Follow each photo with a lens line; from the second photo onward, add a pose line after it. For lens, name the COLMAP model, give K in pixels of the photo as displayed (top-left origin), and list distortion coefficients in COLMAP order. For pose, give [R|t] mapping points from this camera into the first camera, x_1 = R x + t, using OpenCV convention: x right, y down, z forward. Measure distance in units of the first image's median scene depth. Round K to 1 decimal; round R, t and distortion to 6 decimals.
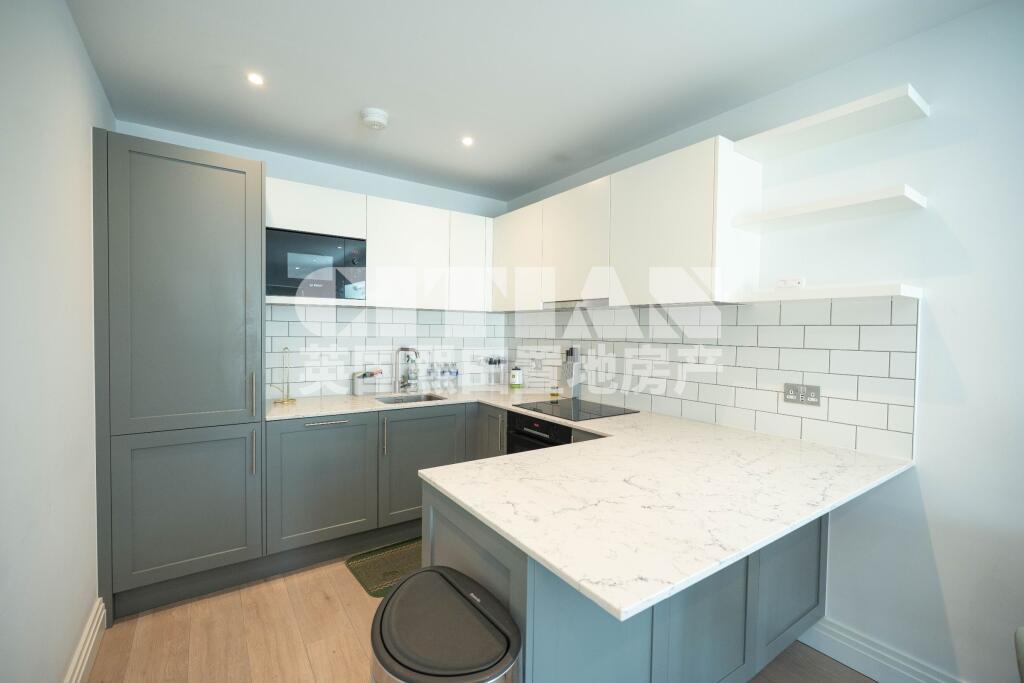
lens RADIAL K [[444.3, 0, 512.0], [0, 444.3, 341.5], [0, 0, 1]] dist [-0.000476, -0.000054]
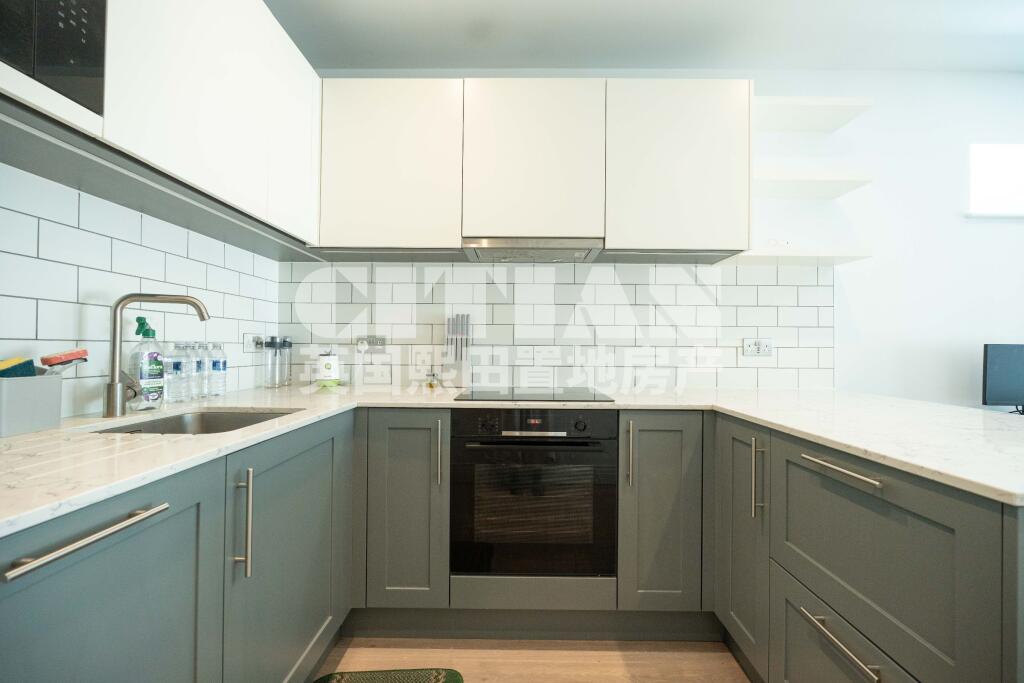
lens RADIAL K [[444.3, 0, 512.0], [0, 444.3, 341.5], [0, 0, 1]] dist [-0.000476, -0.000054]
pose [[0.580940, -0.001311, 0.813945, -0.469828], [0.018451, 0.999763, -0.011559, 0.082188], [-0.813737, 0.021734, 0.580826, 0.658653]]
